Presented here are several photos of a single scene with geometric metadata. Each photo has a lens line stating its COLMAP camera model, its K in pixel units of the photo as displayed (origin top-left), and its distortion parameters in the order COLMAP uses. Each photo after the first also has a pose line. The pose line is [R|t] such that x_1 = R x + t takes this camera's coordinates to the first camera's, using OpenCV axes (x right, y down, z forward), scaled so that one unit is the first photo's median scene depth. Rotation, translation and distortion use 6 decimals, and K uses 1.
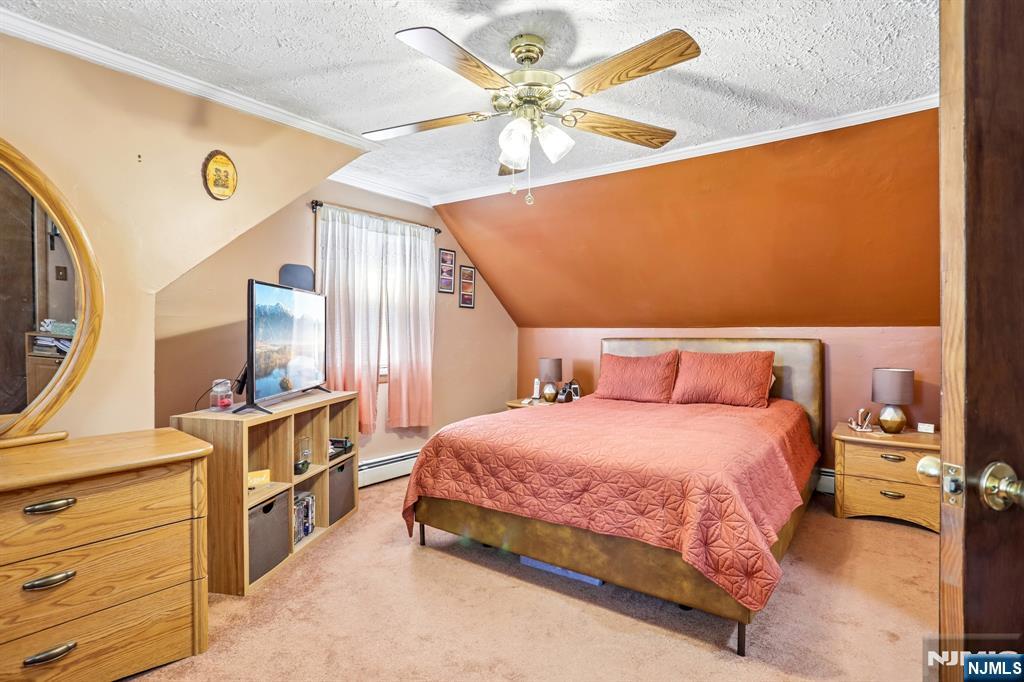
lens RADIAL K [[506.6, 0, 509.8], [0, 506.6, 324.7], [0, 0, 1]] dist [-0.060729, 0.024577]
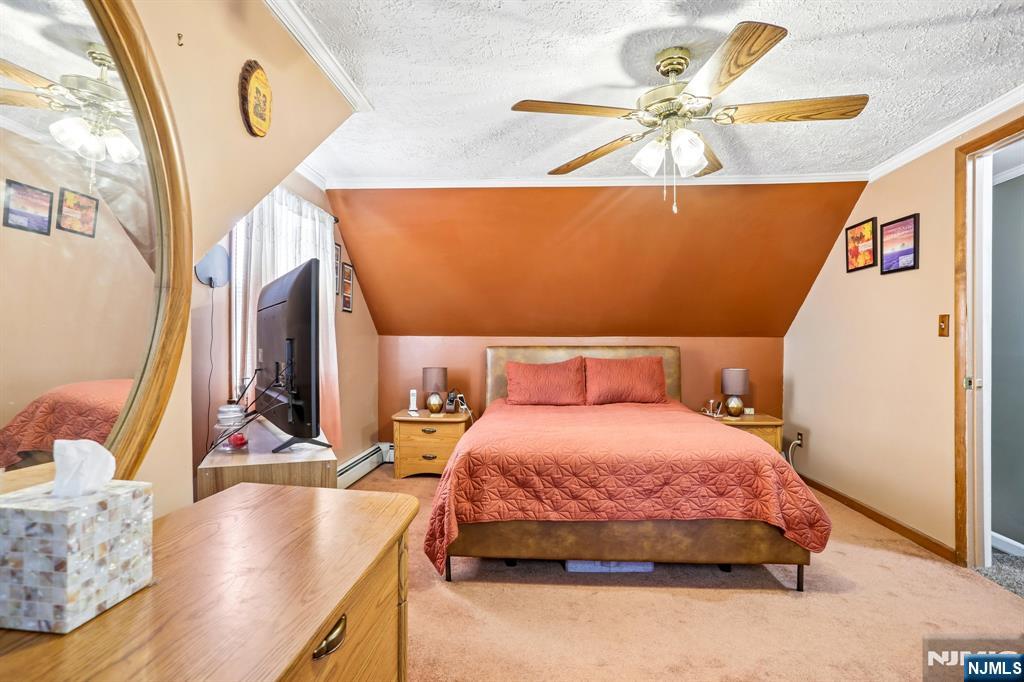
lens RADIAL K [[506.6, 0, 504.7], [0, 506.6, 342.4], [0, 0, 1]] dist [-0.060729, 0.024577]
pose [[0.848202, 0.003319, 0.529662, -0.648596], [-0.010235, 0.999896, 0.010126, 0.016335], [-0.529574, -0.014010, 0.848148, 0.248780]]
